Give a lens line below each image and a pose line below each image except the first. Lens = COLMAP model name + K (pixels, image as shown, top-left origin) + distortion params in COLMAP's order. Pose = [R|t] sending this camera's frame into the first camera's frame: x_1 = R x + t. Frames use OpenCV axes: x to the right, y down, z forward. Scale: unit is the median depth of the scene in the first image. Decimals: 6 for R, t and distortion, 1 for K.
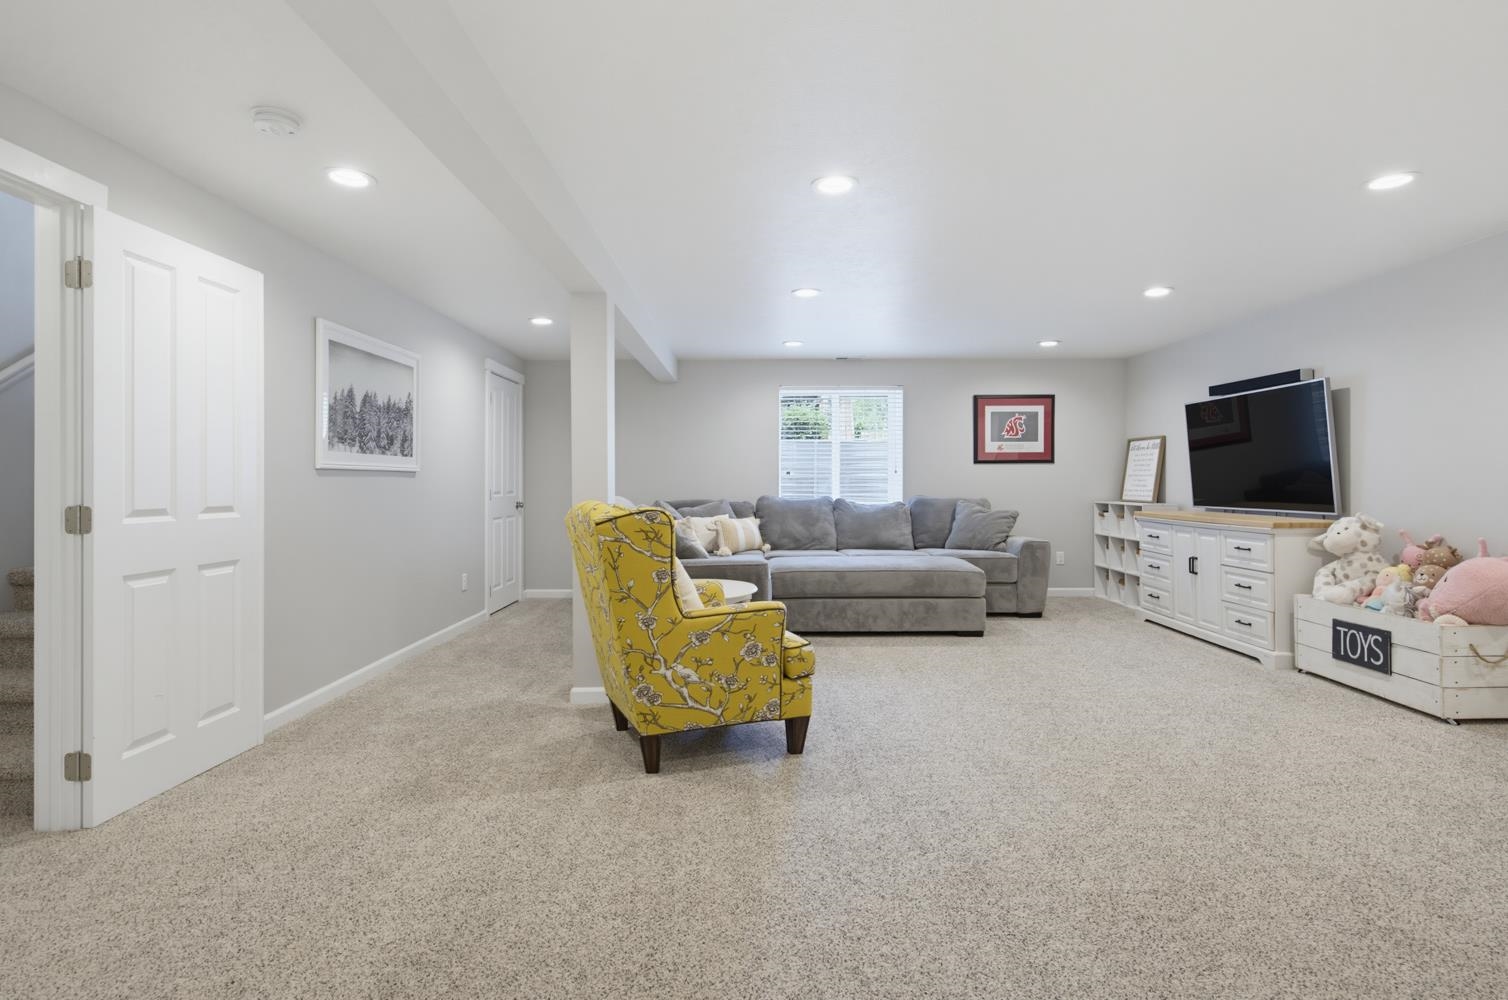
lens RADIAL K [[706.6, 0, 755.6], [0, 706.6, 476.4], [0, 0, 1]] dist [0.002765, -0.000472]
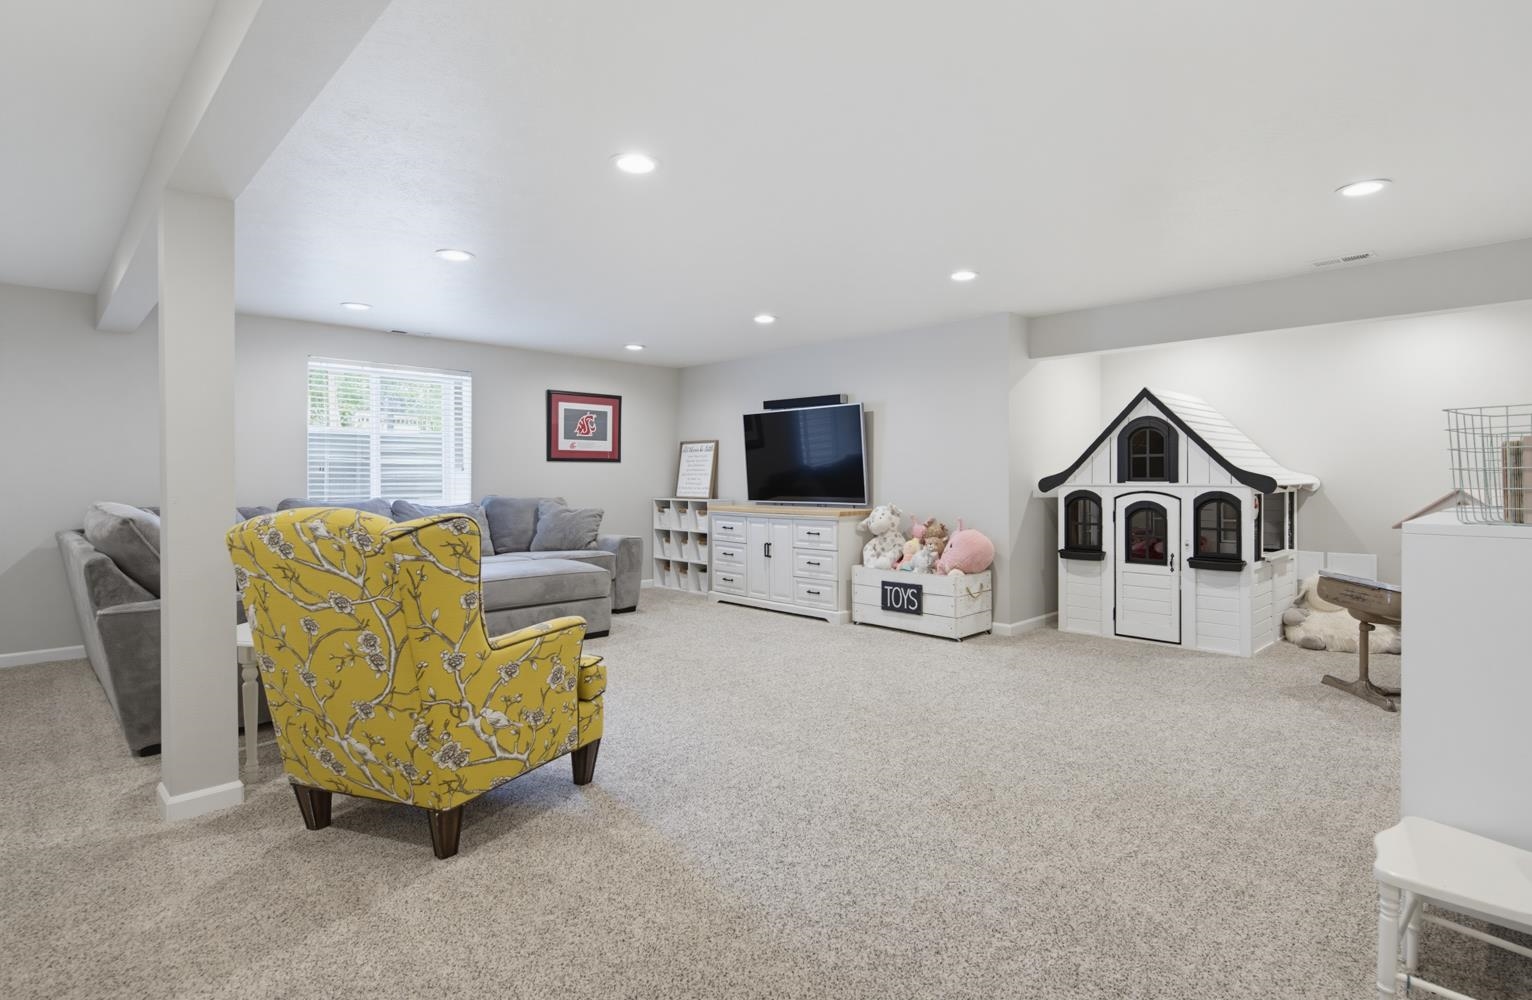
lens RADIAL K [[743.2, 0, 770.3], [0, 743.2, 479.6], [0, 0, 1]] dist [-0.000778, -0.000555]
pose [[0.715404, 0.000861, 0.698711, -0.335716], [-0.005760, 0.999973, 0.004666, 0.000777], [-0.698688, -0.007362, 0.715389, 0.126981]]
